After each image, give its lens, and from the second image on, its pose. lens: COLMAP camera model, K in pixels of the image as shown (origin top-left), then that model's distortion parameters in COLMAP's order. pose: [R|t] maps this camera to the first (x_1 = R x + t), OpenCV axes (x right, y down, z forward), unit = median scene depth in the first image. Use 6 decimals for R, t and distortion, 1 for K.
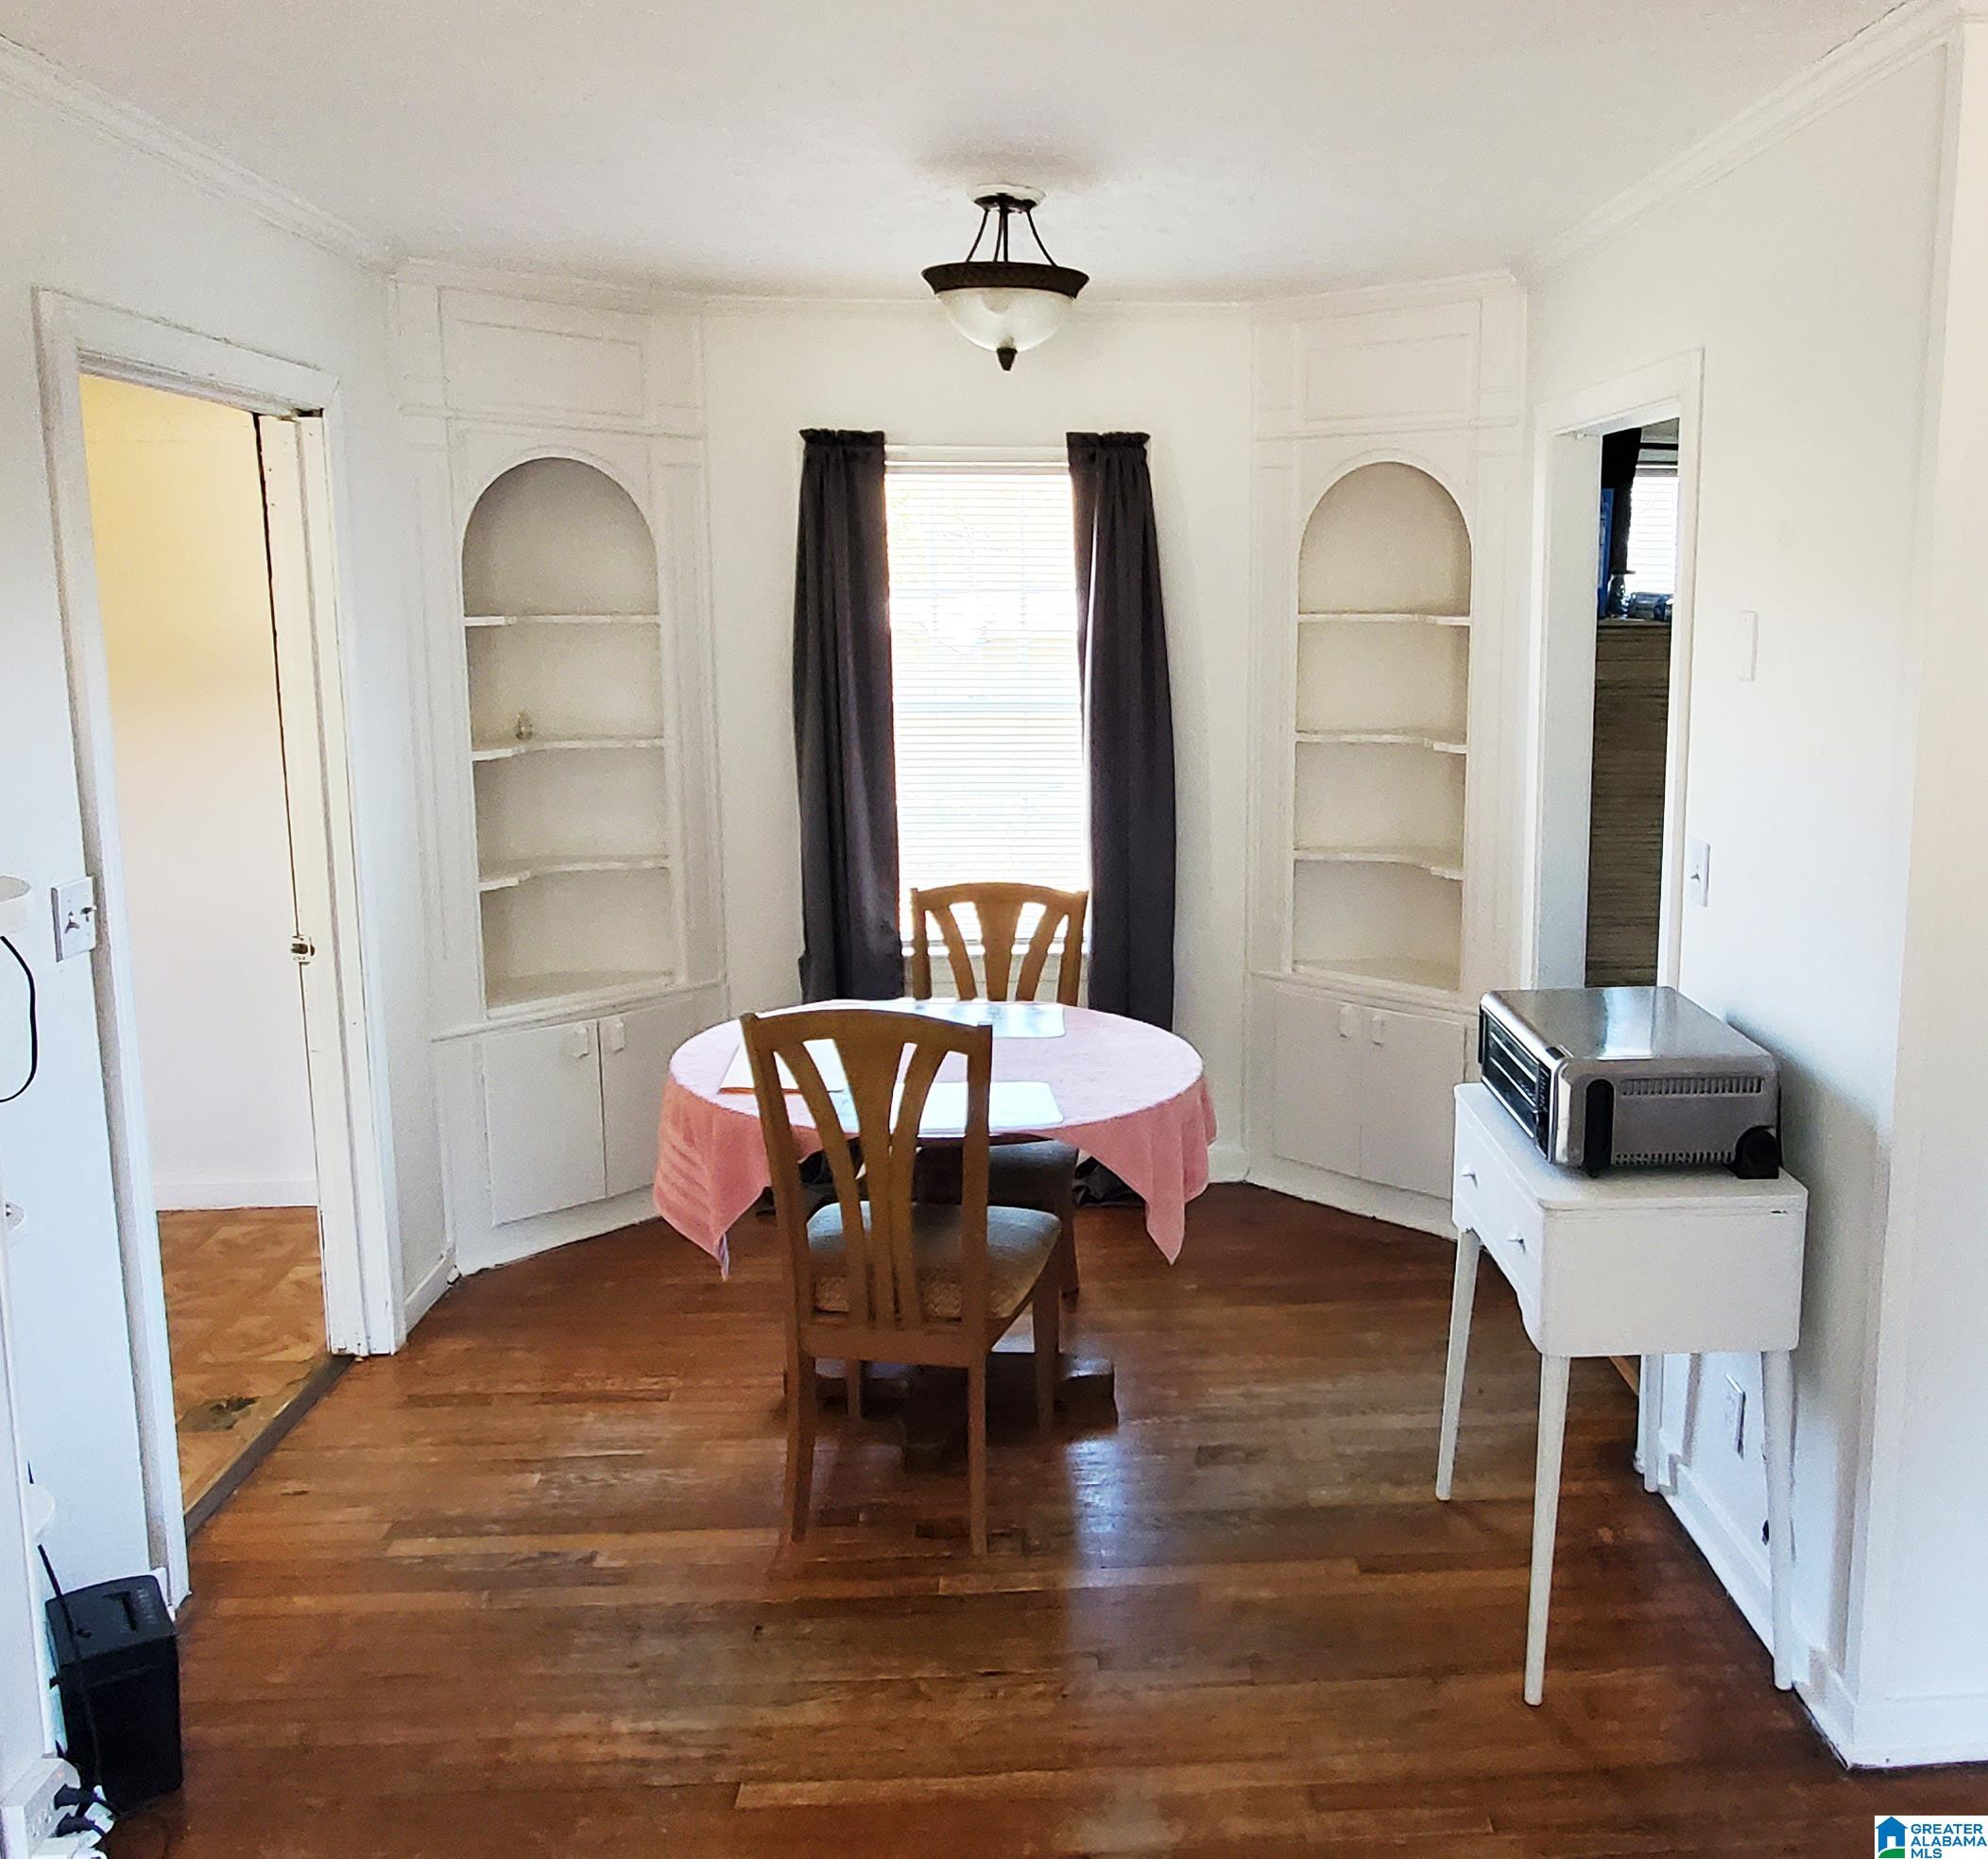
lens RADIAL K [[1758.1, 0, 1179.3], [0, 1758.1, 862.8], [0, 0, 1]] dist [0.004247, 0.011596]
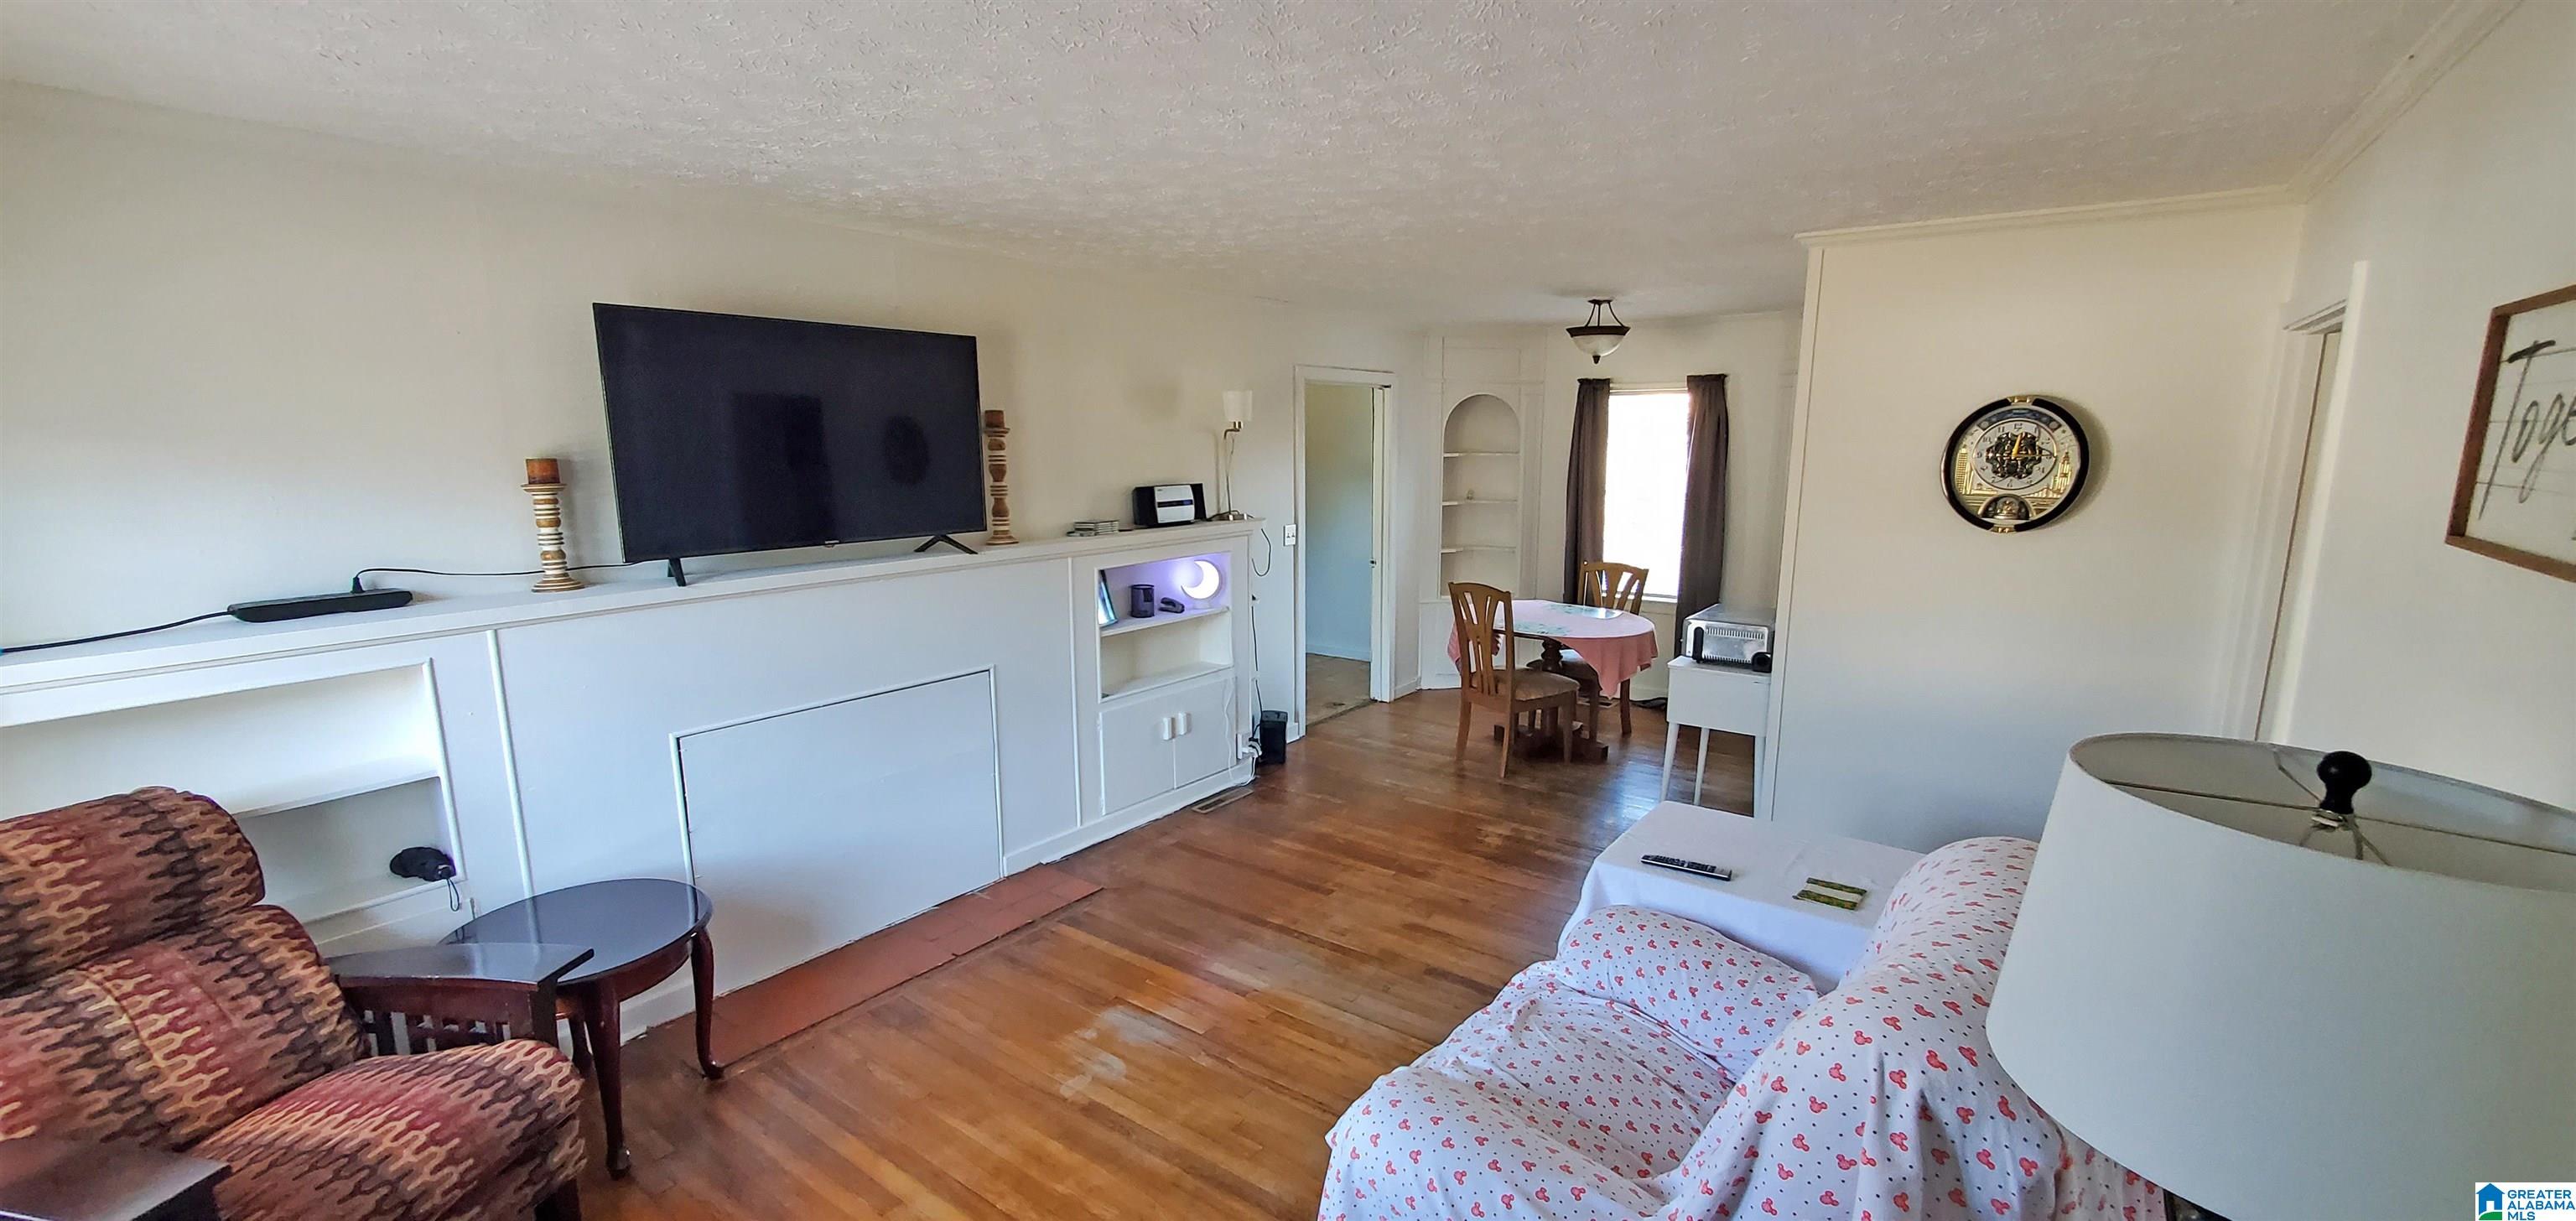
lens RADIAL K [[1049.6, 0, 1296.6], [0, 1049.6, 634.9], [0, 0, 1]] dist [-0.001618, -0.000314]
pose [[0.764263, 0.117017, -0.634199, 0.530573], [-0.094138, 0.993110, 0.069796, 0.053674], [0.637997, 0.006359, 0.770013, -0.449795]]
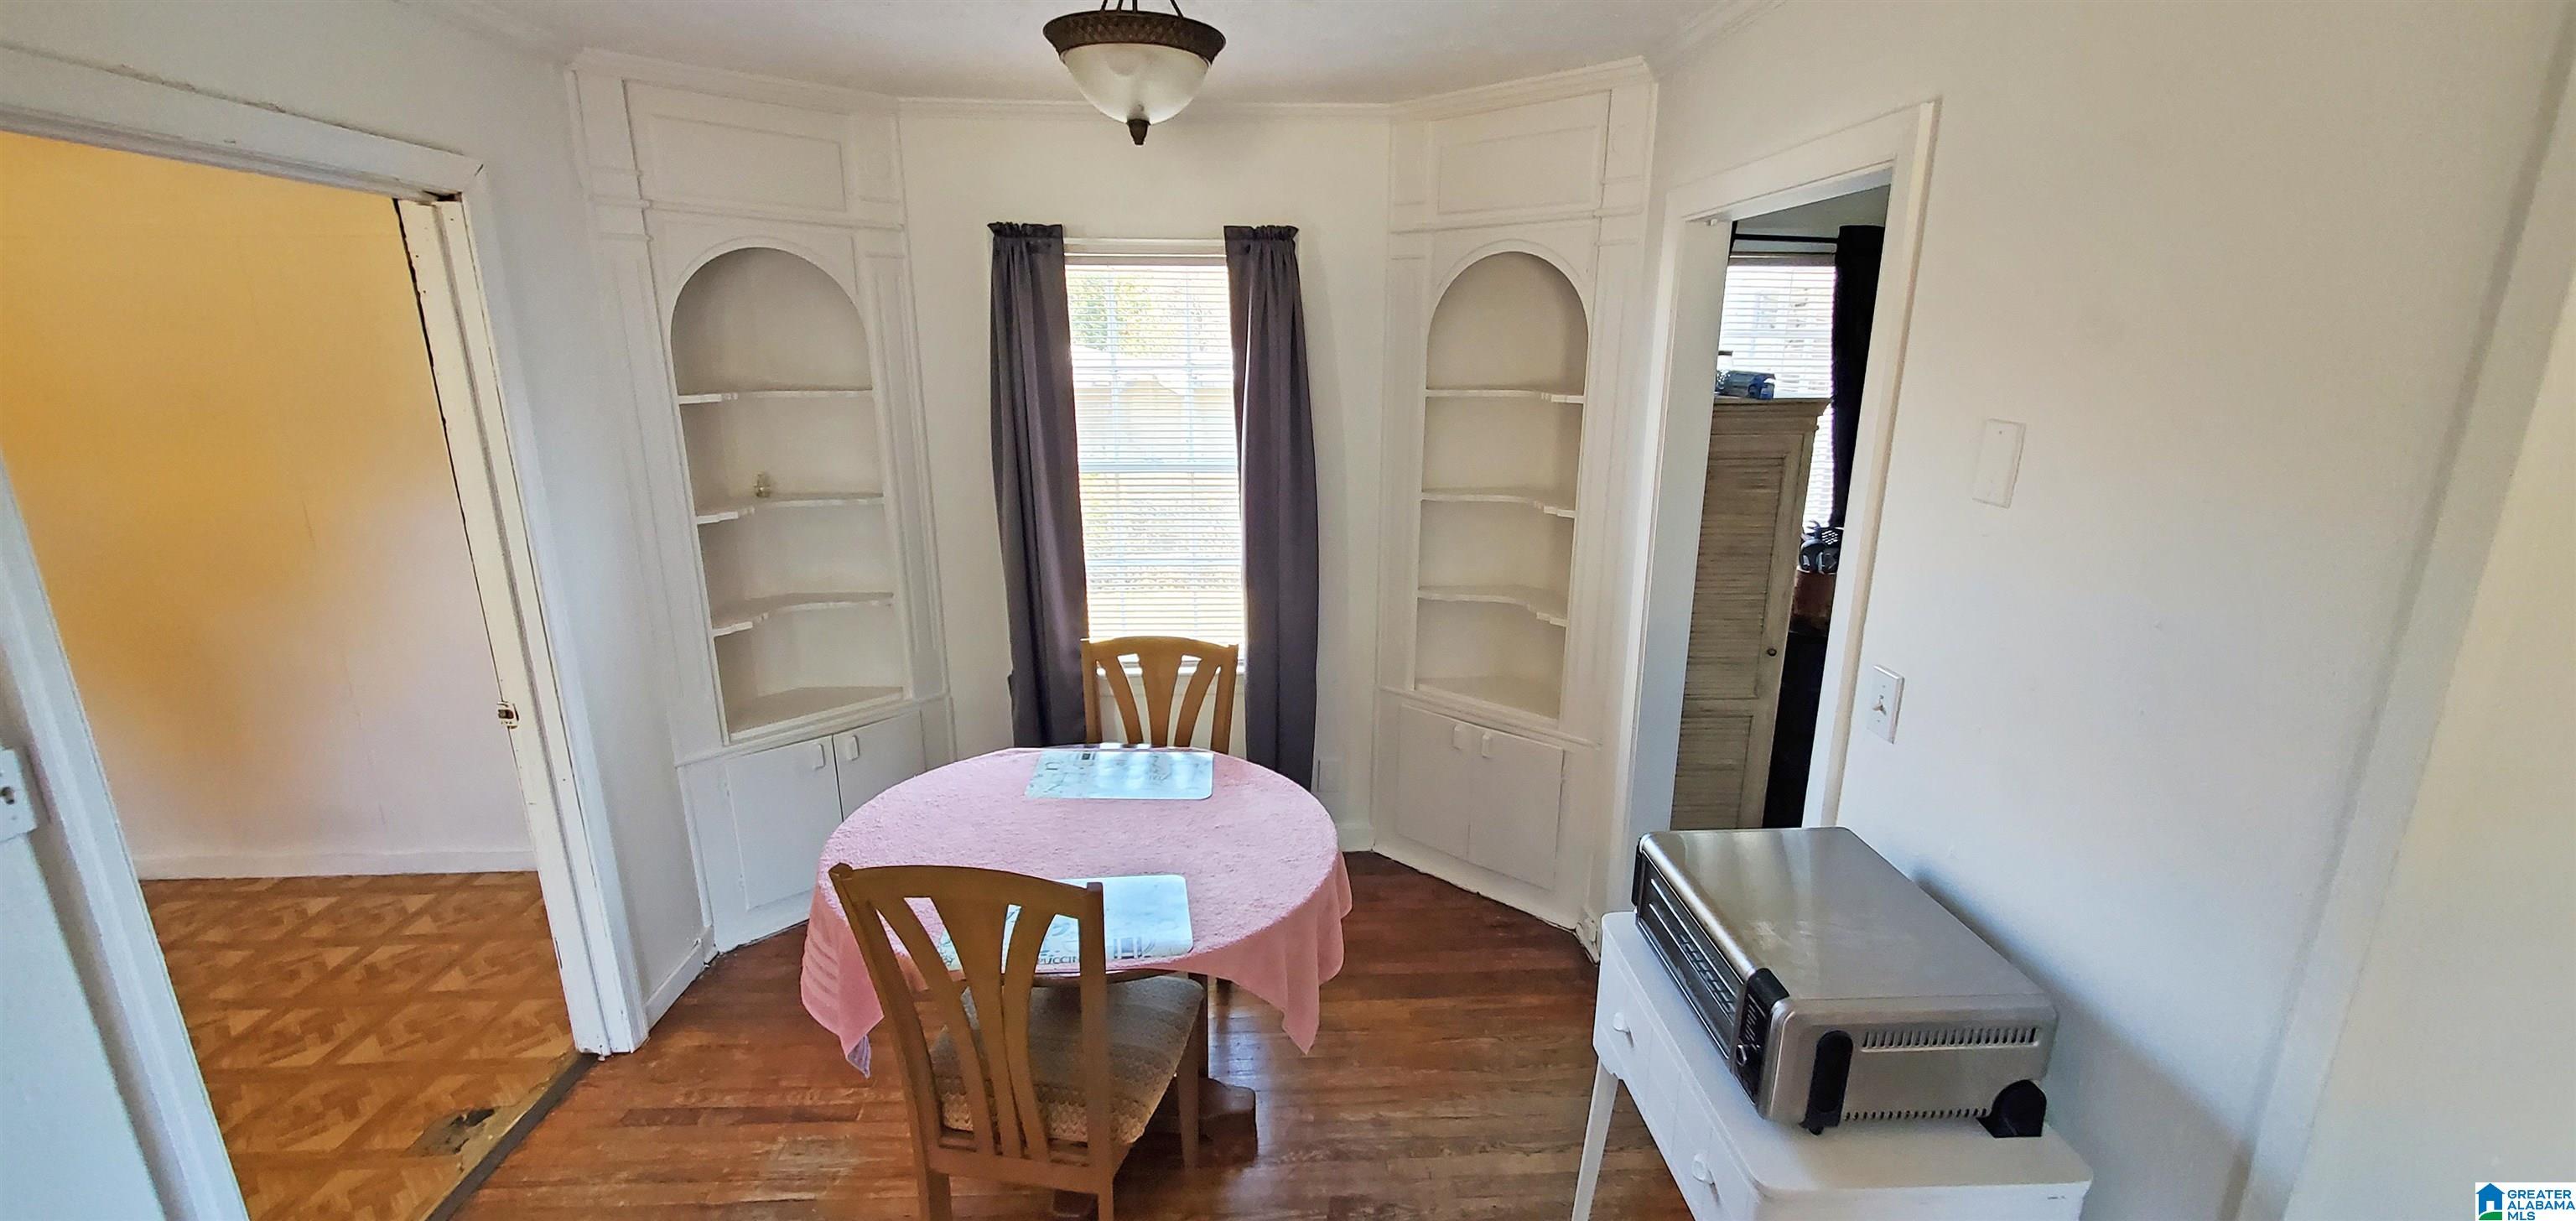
lens RADIAL K [[1049.6, 0, 1296.6], [0, 1049.6, 634.9], [0, 0, 1]] dist [-0.001618, -0.000314]
pose [[0.999572, 0.008481, -0.028001, 0.004220], [-0.005268, 0.993593, 0.112891, -0.069961], [0.028779, -0.112695, 0.993213, 0.353448]]
